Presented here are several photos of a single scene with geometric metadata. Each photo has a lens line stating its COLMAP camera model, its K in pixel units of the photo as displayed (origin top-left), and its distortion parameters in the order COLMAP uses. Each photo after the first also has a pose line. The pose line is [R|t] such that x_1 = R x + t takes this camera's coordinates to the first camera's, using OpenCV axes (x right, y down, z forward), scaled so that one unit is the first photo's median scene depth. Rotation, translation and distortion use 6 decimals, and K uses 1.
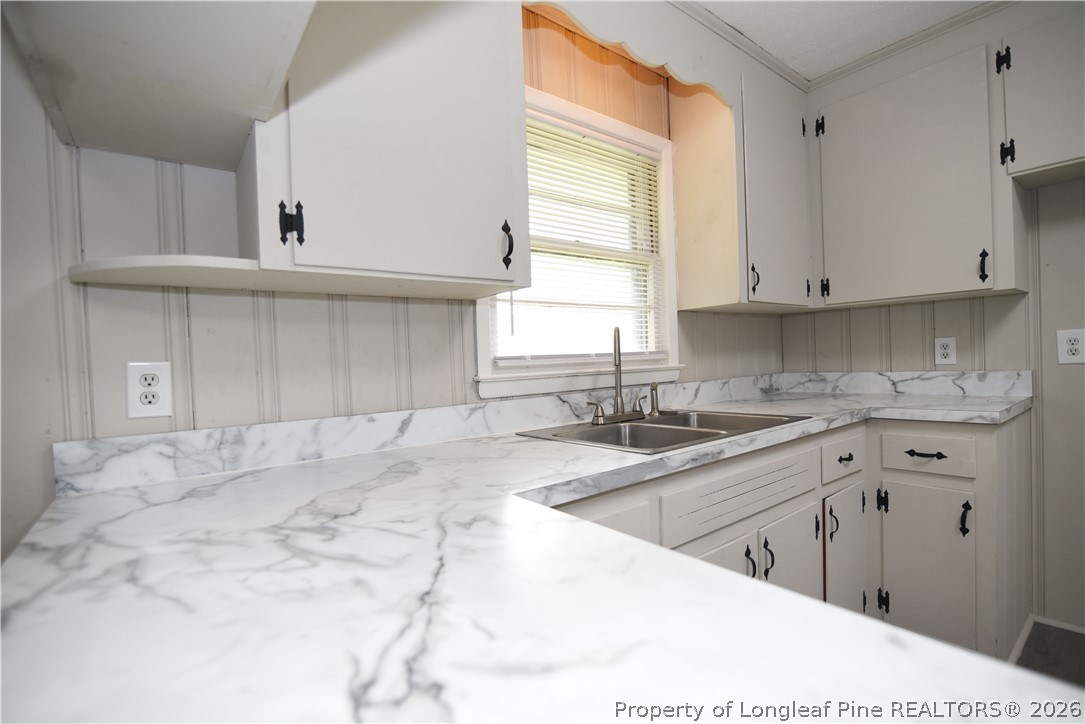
lens RADIAL K [[501.2, 0, 541.8], [0, 501.2, 365.7], [0, 0, 1]] dist [-0.020033, 0.000731]
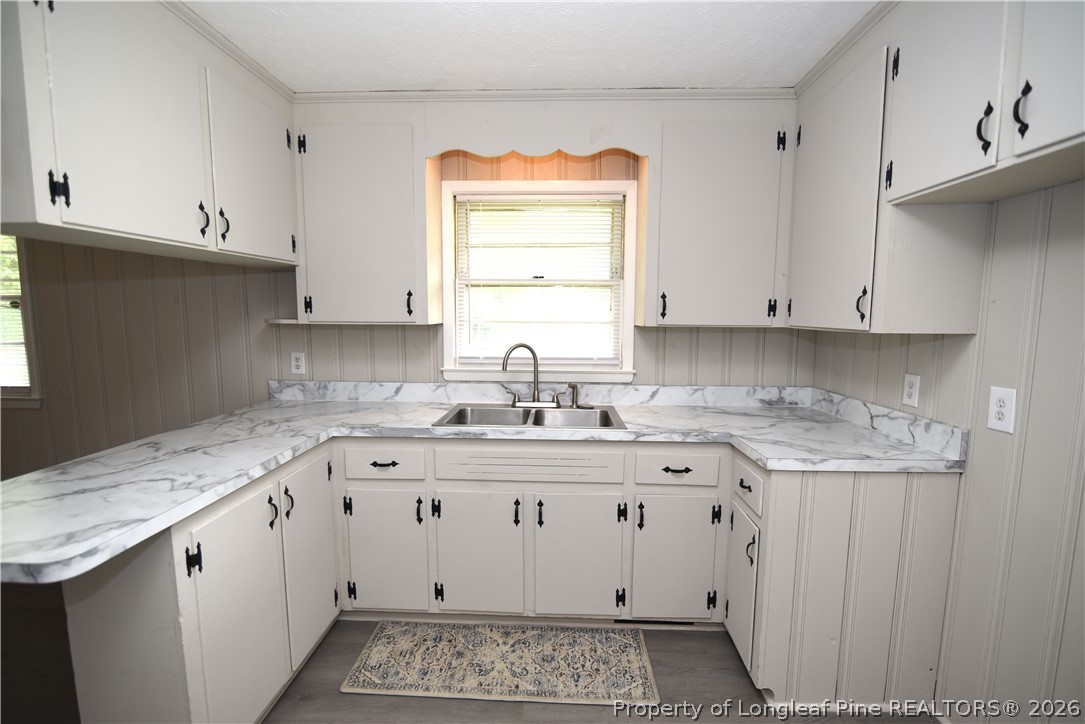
lens RADIAL K [[493.8, 0, 538.6], [0, 493.8, 365.7], [0, 0, 1]] dist [-0.017585, 0.000108]
pose [[0.760520, 0.109926, -0.639942, 1.051525], [-0.044888, 0.992108, 0.117074, -0.173486], [0.647761, -0.060311, 0.759453, -0.071906]]
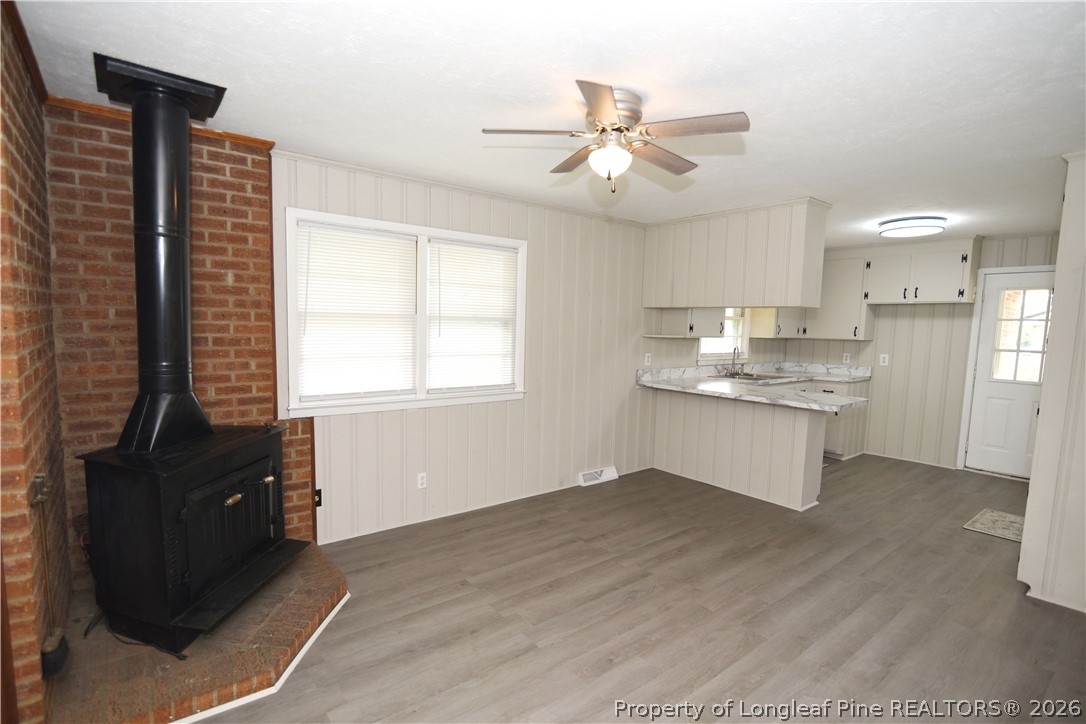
lens RADIAL K [[521.3, 0, 534.2], [0, 521.3, 372.9], [0, 0, 1]] dist [-0.016492, 0.000046]
pose [[0.998244, 0.058878, 0.006445, -1.097974], [-0.059199, 0.995314, 0.076461, -0.078767], [-0.001913, -0.076708, 0.997052, -2.227855]]
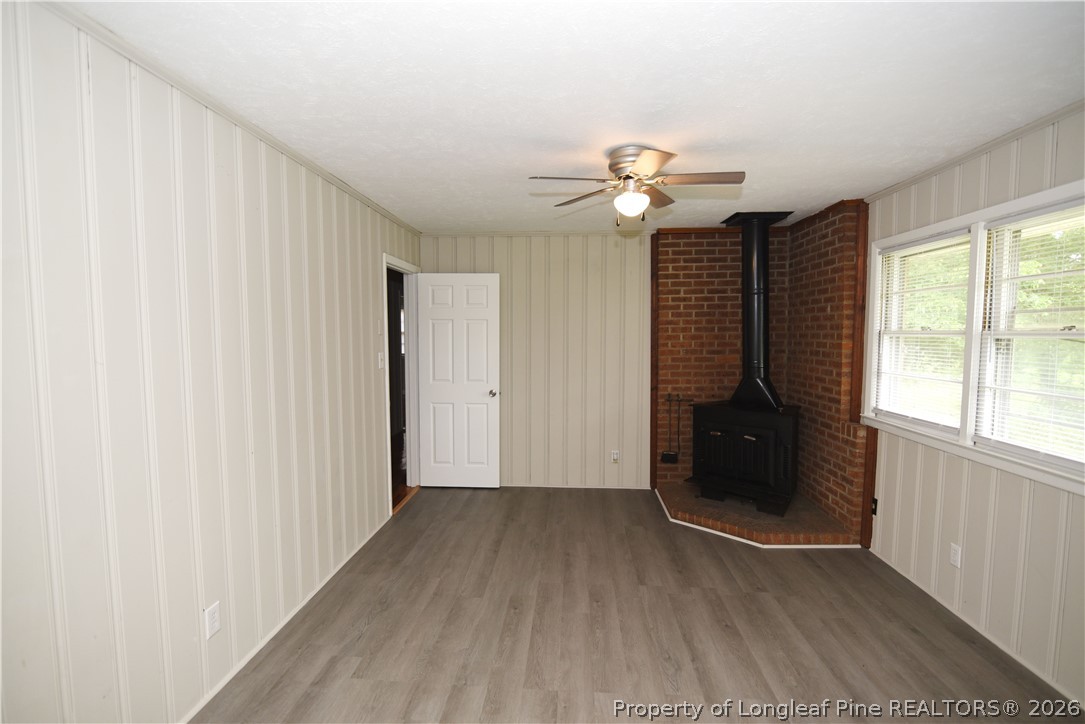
lens RADIAL K [[501.2, 0, 541.8], [0, 501.2, 365.7], [0, 0, 1]] dist [-0.020033, 0.000731]
pose [[-0.662160, 0.084947, -0.744532, 0.311305], [0.006817, 0.994196, 0.107370, -0.182697], [0.749332, 0.066021, -0.658896, -0.214574]]
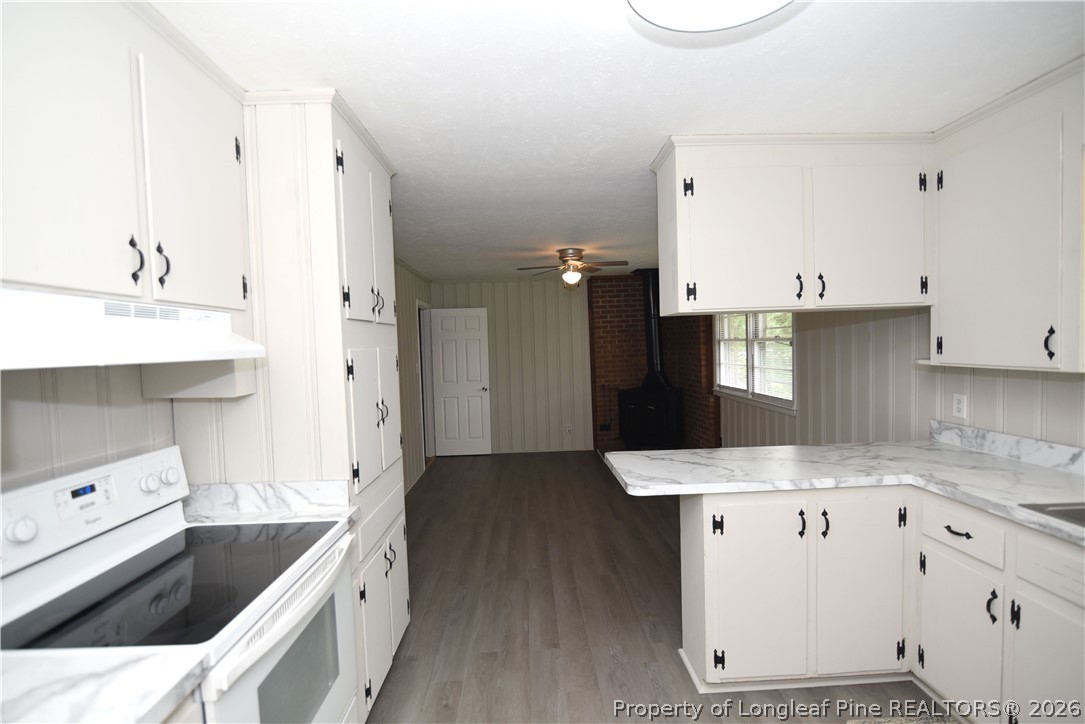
lens RADIAL K [[501.2, 0, 541.8], [0, 501.2, 365.7], [0, 0, 1]] dist [-0.020033, 0.000731]
pose [[-0.585507, 0.087845, -0.805894, 1.330892], [0.034892, 0.995921, 0.083209, -0.241107], [0.809916, 0.020600, -0.586184, 0.453485]]
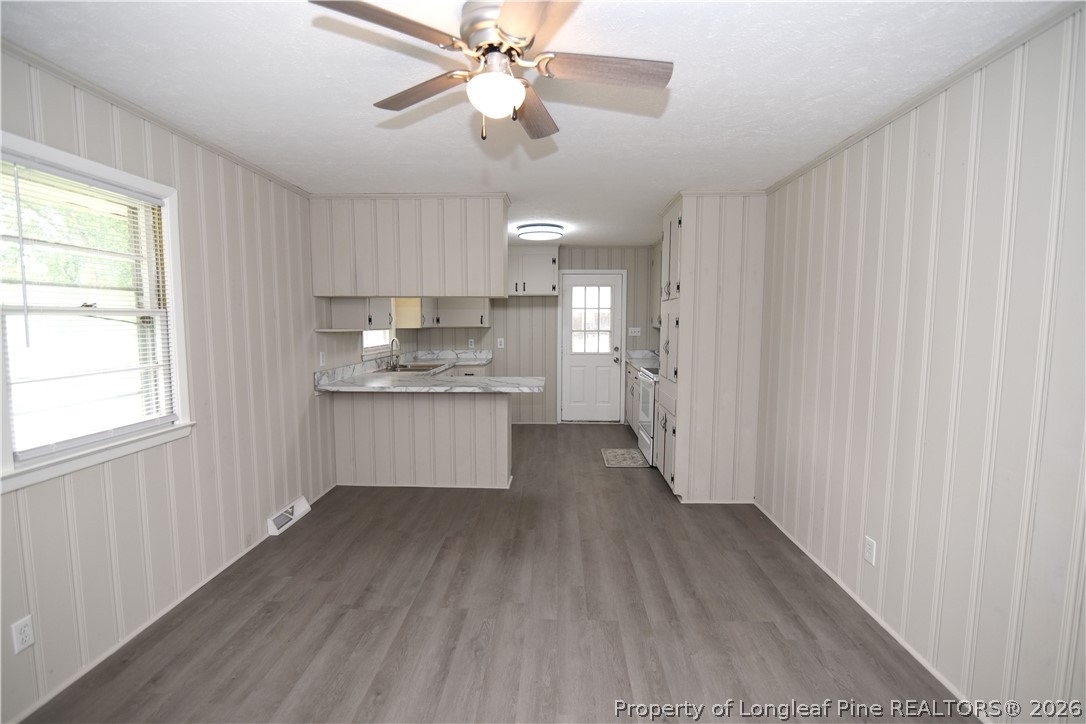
lens RADIAL K [[501.6, 0, 542.3], [0, 501.6, 365.7], [0, 0, 1]] dist [-0.020033, 0.000731]
pose [[0.639821, -0.032094, 0.767853, -1.566730], [-0.010718, 0.998658, 0.050672, -0.066596], [-0.768449, -0.040651, 0.638618, -1.609796]]
